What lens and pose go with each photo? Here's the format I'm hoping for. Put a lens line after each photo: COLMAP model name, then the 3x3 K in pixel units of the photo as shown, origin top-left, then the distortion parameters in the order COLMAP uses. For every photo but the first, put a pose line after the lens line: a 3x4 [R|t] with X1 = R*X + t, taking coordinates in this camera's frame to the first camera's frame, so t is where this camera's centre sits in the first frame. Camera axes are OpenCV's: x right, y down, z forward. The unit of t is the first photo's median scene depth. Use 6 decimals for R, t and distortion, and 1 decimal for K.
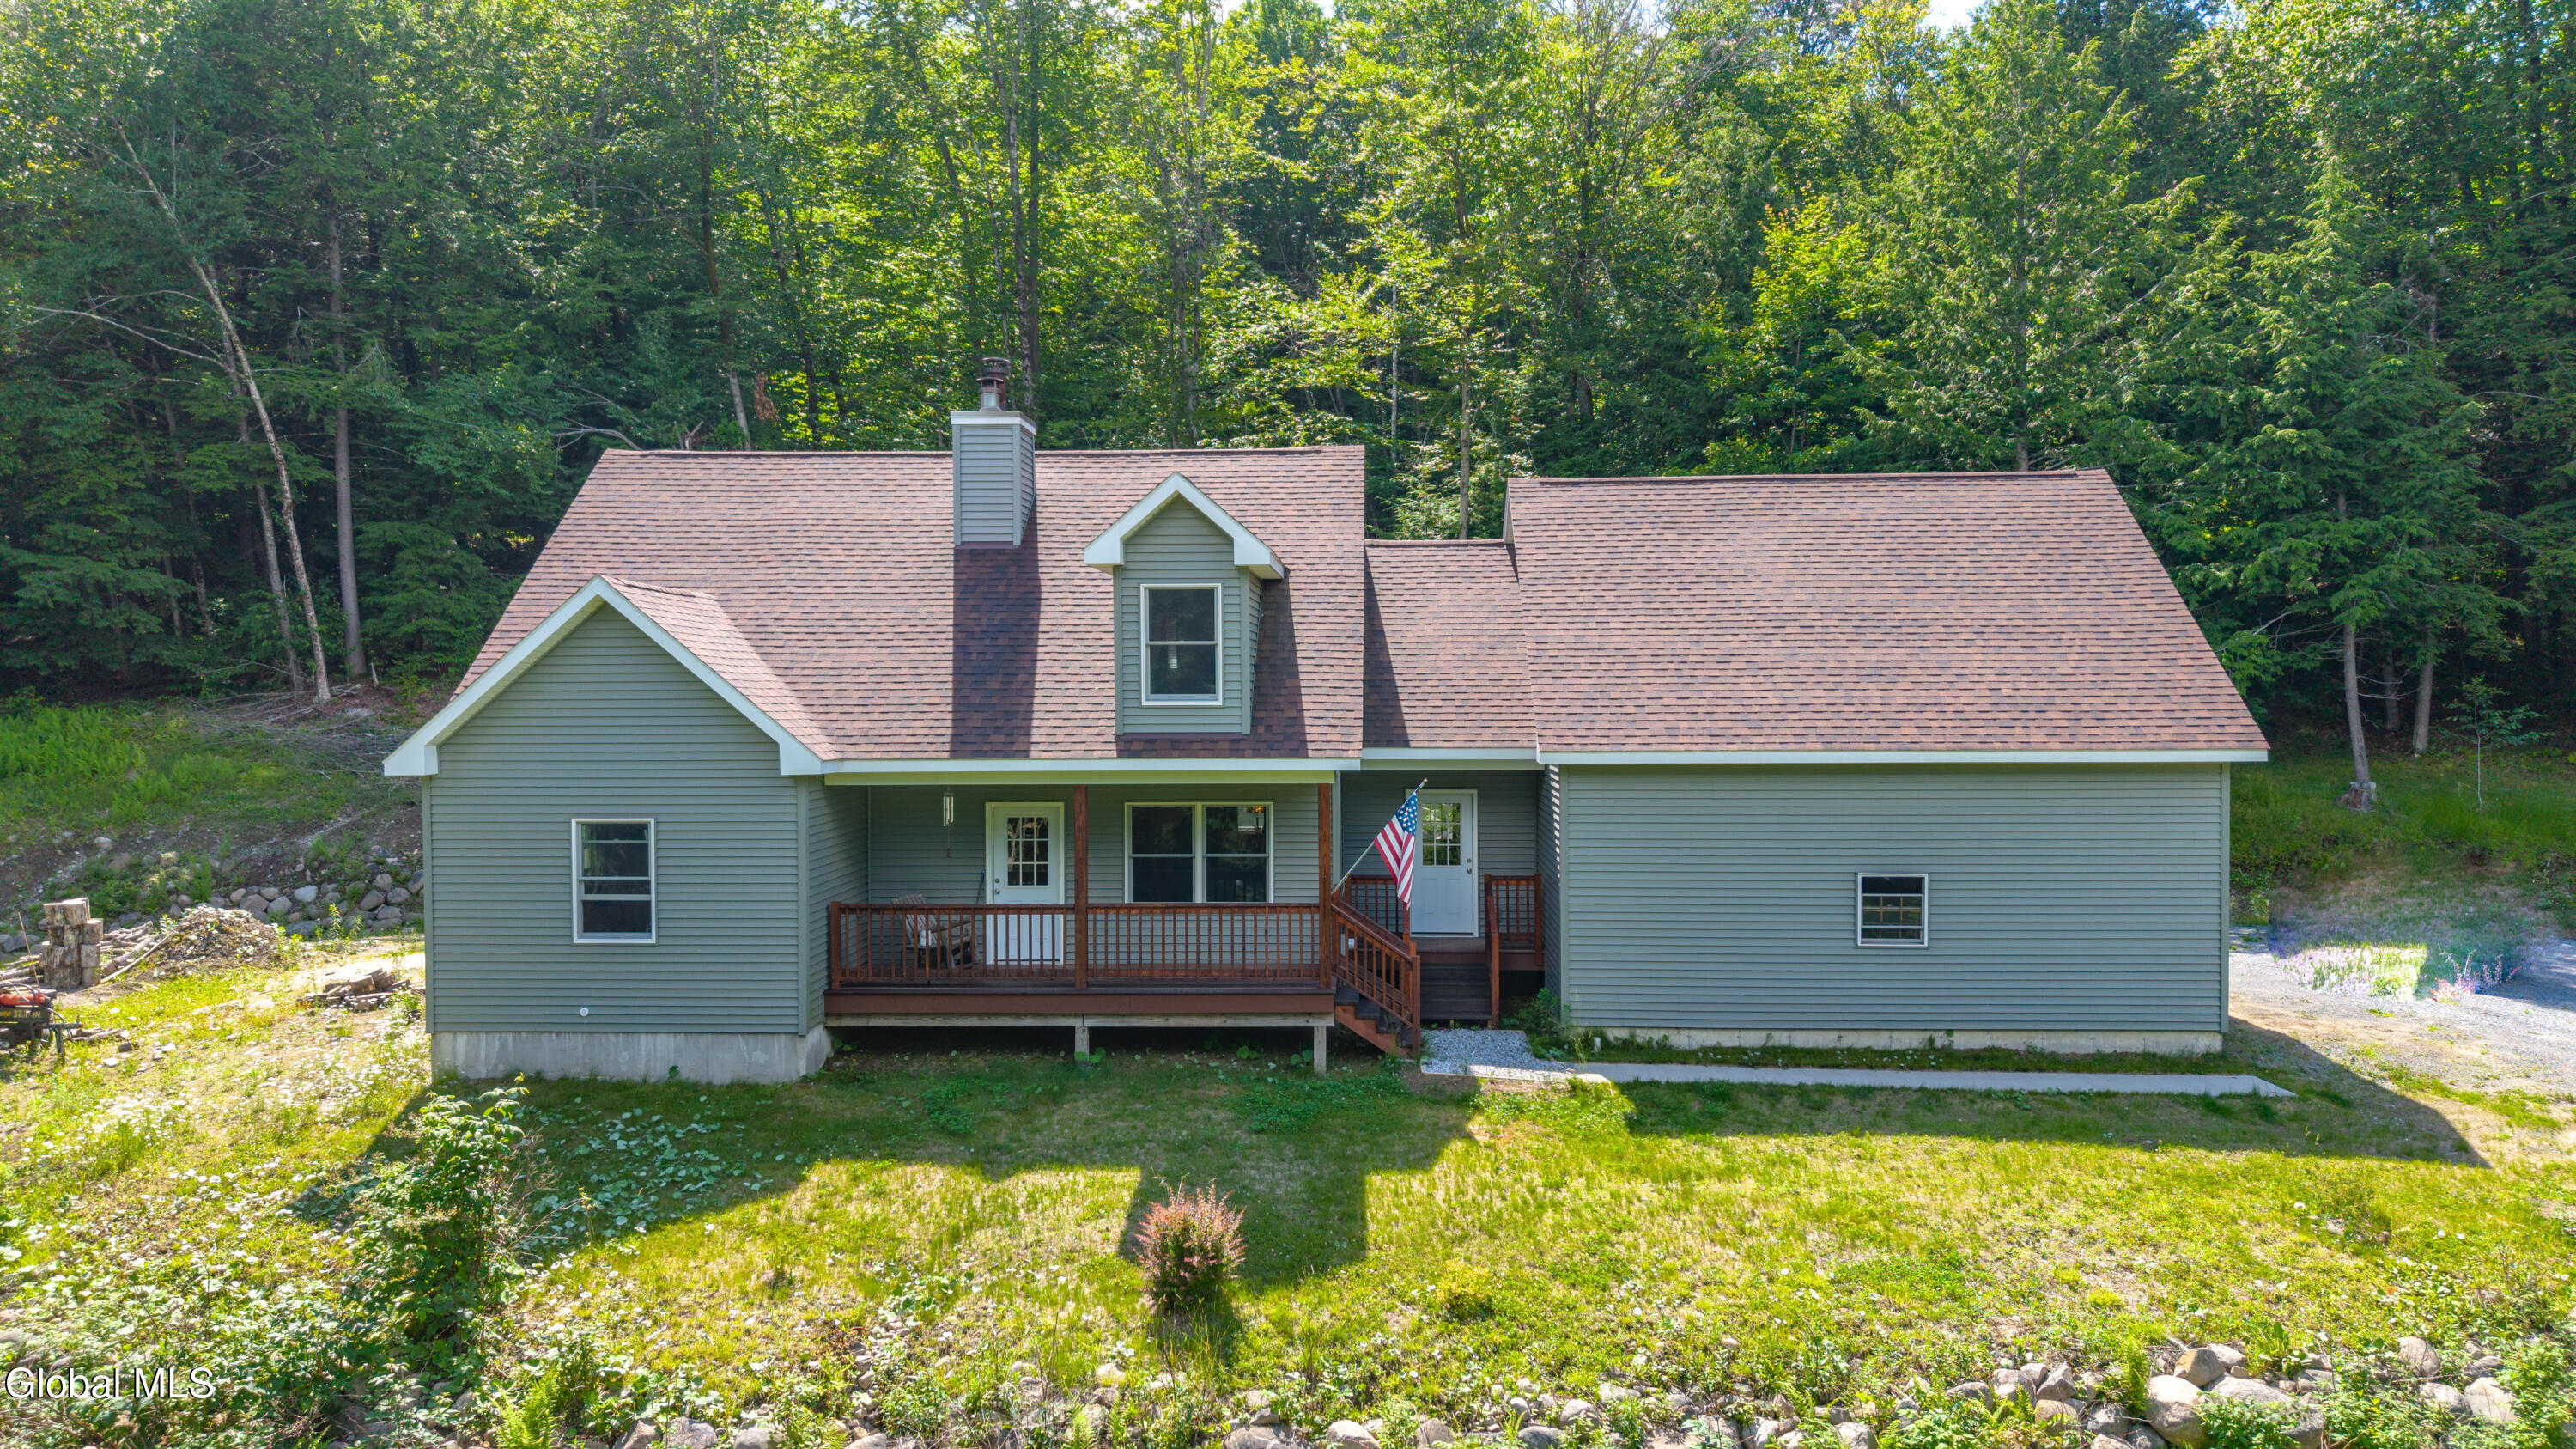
lens RADIAL K [[1722.5, 0, 1309.2], [0, 1722.5, 703.6], [0, 0, 1]] dist [0.037936, -0.002604]
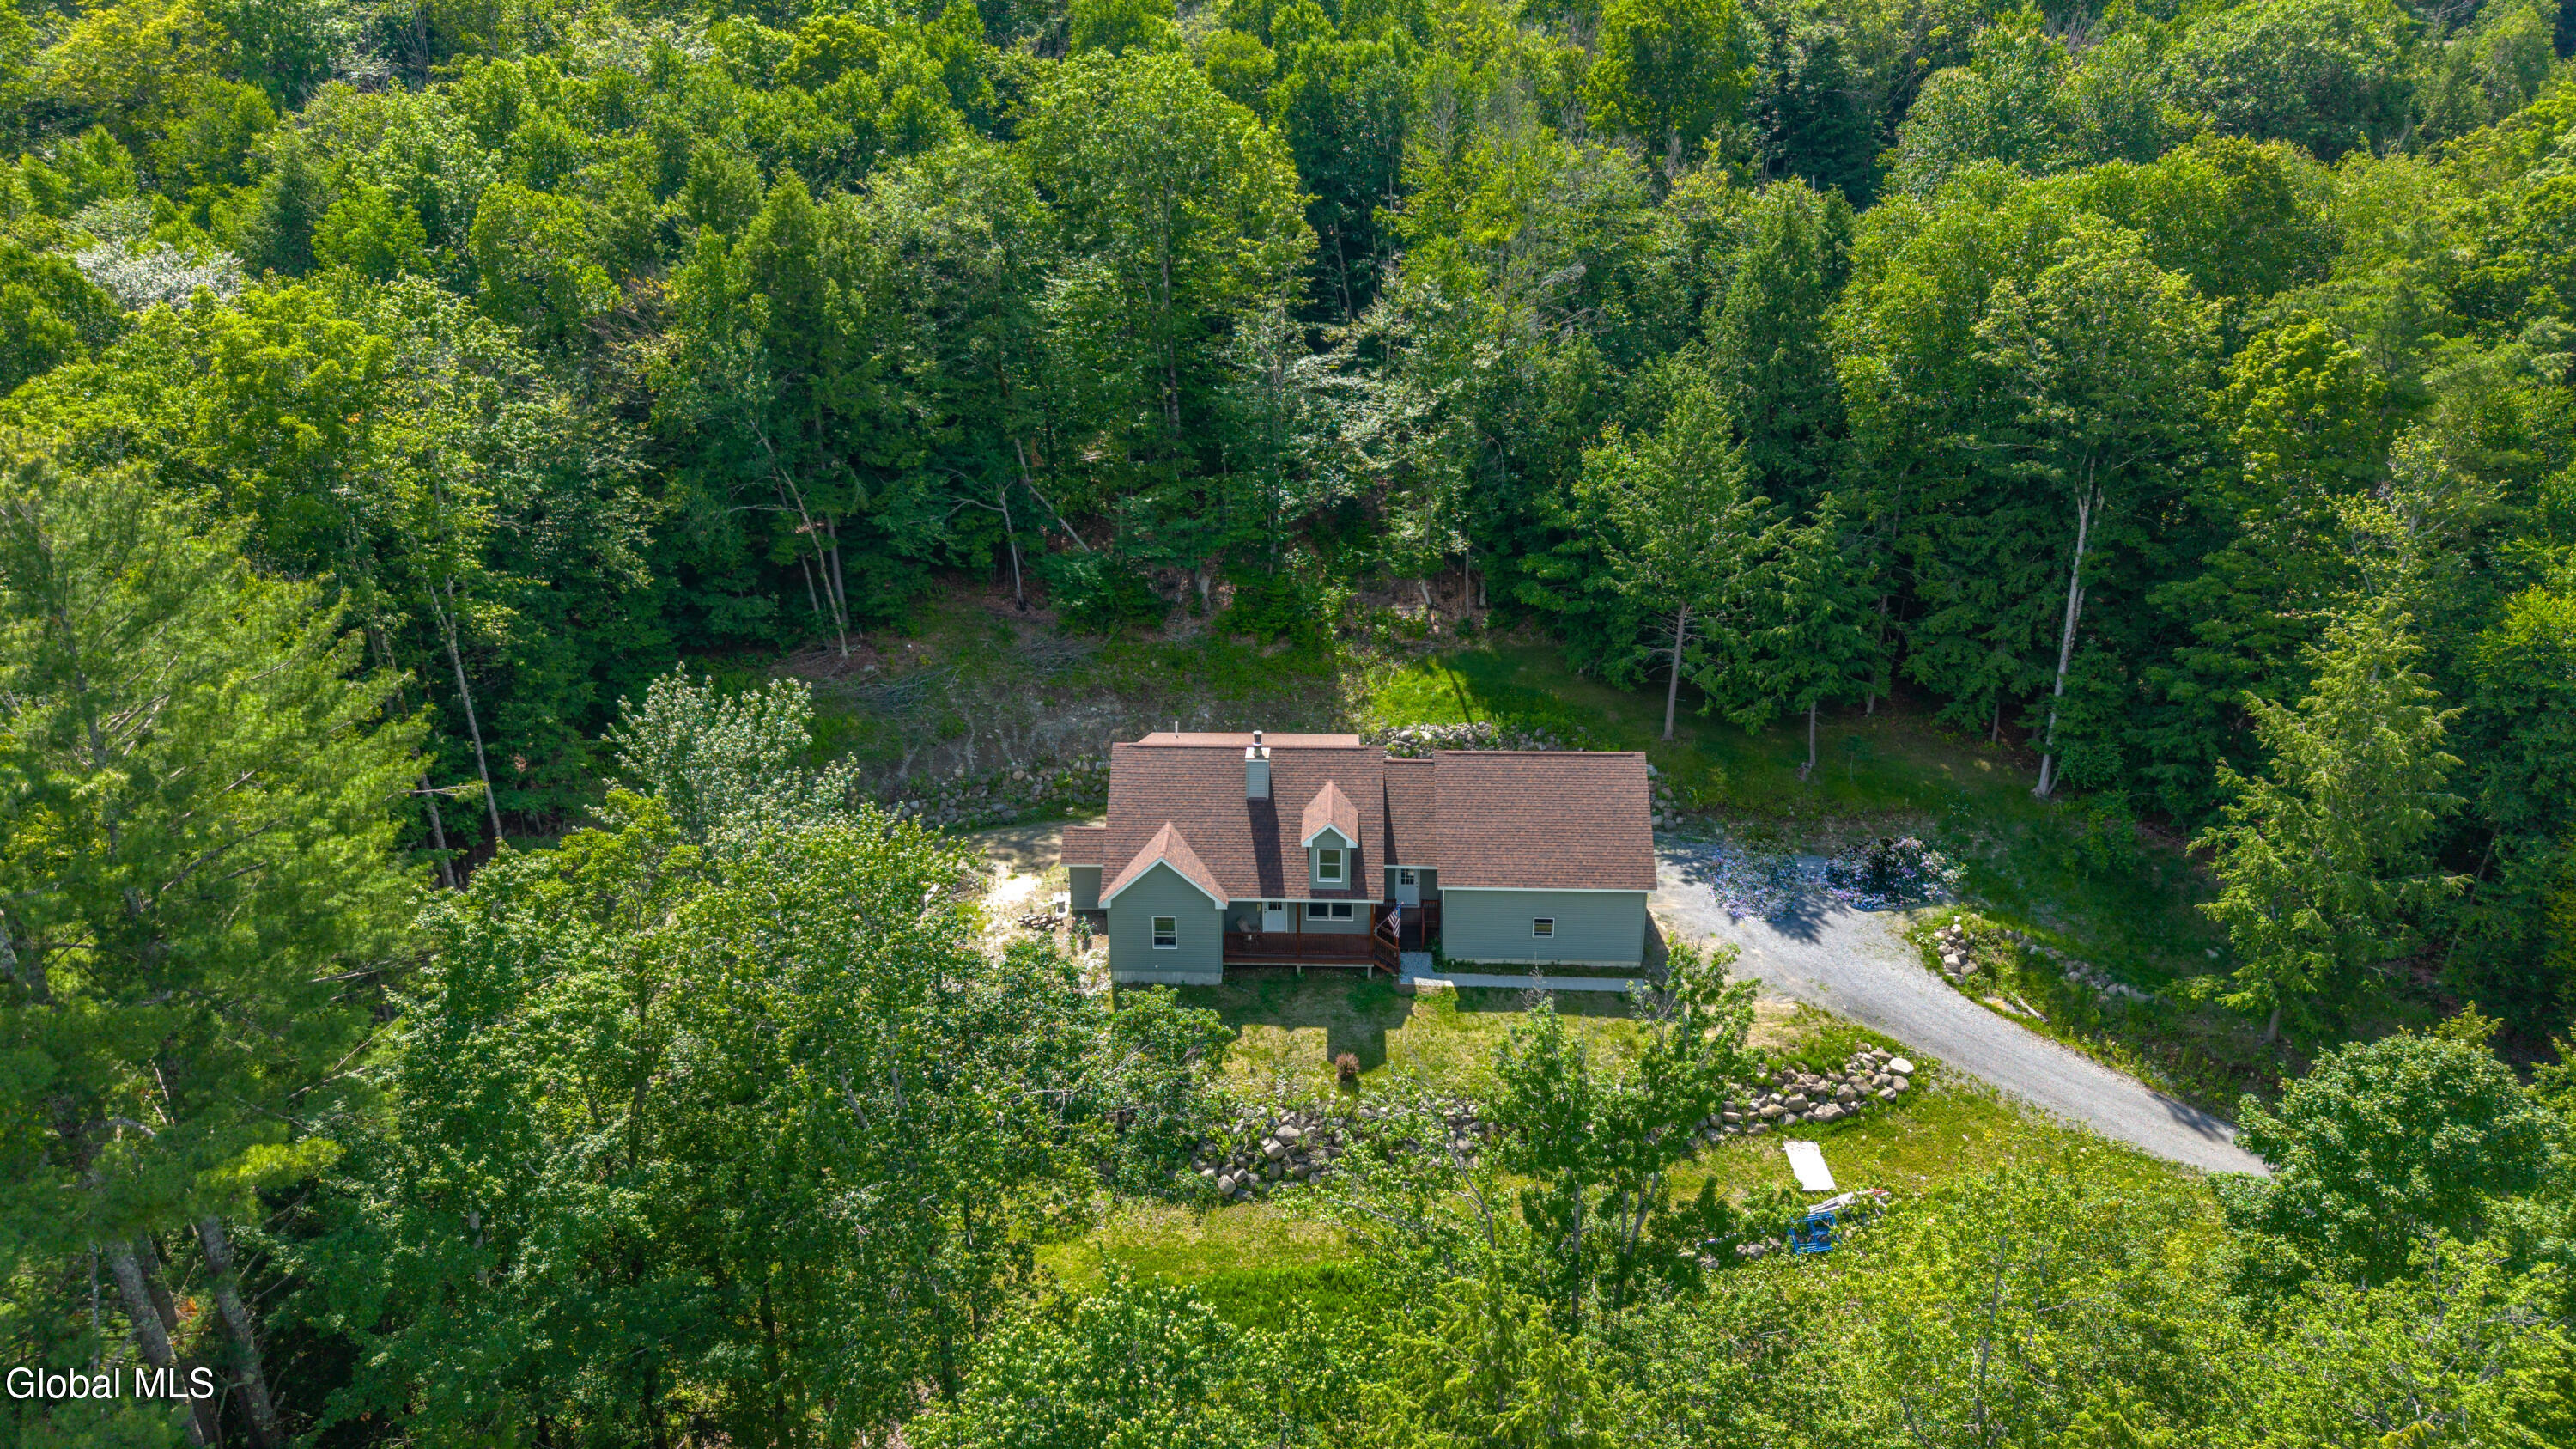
lens RADIAL K [[1722.5, 0, 1287.1], [0, 1722.5, 729.6], [0, 0, 1]] dist [0.037936, -0.002604]
pose [[0.999968, -0.006935, 0.004059, -0.167812], [0.004794, 0.920279, 0.391234, -1.575569], [-0.006448, -0.391202, 0.920282, -1.945002]]
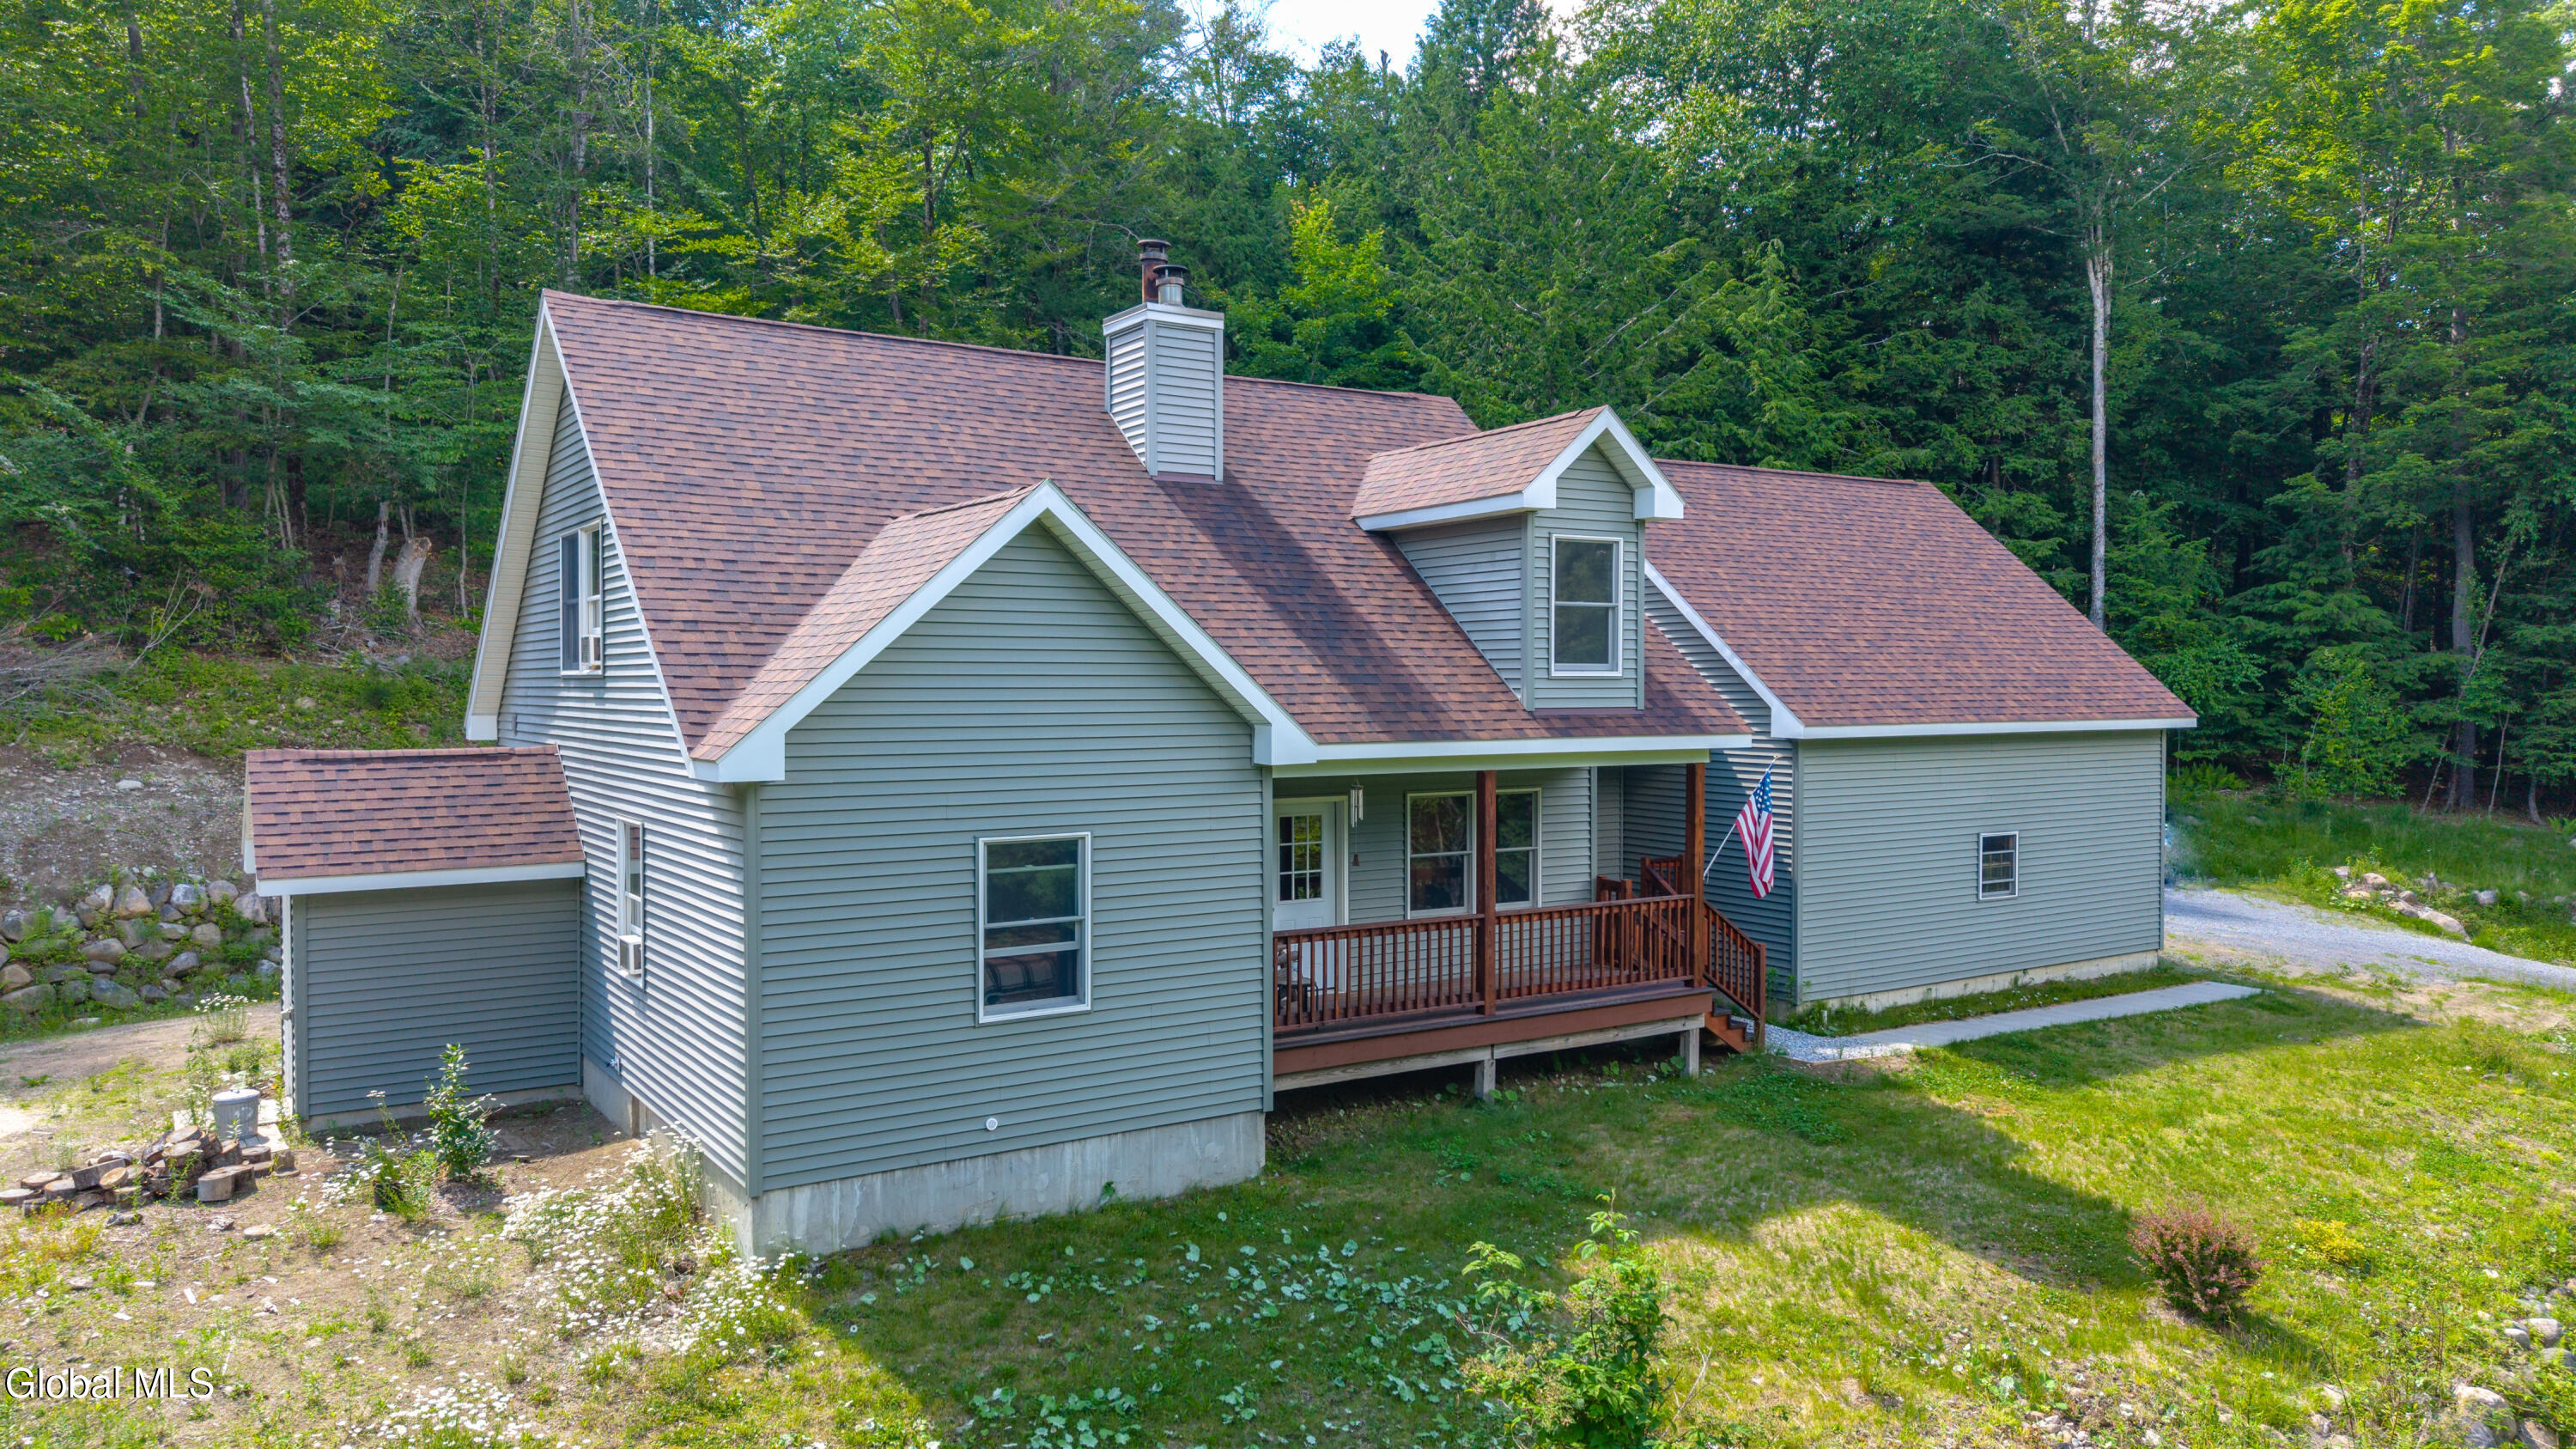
lens RADIAL K [[1722.5, 0, 1296.1], [0, 1722.5, 725.6], [0, 0, 1]] dist [0.037936, -0.002604]
pose [[0.805860, -0.009926, 0.592023, -0.712461], [0.005925, 0.999945, 0.008700, 0.017685], [-0.592076, -0.003504, 0.805874, 0.387704]]
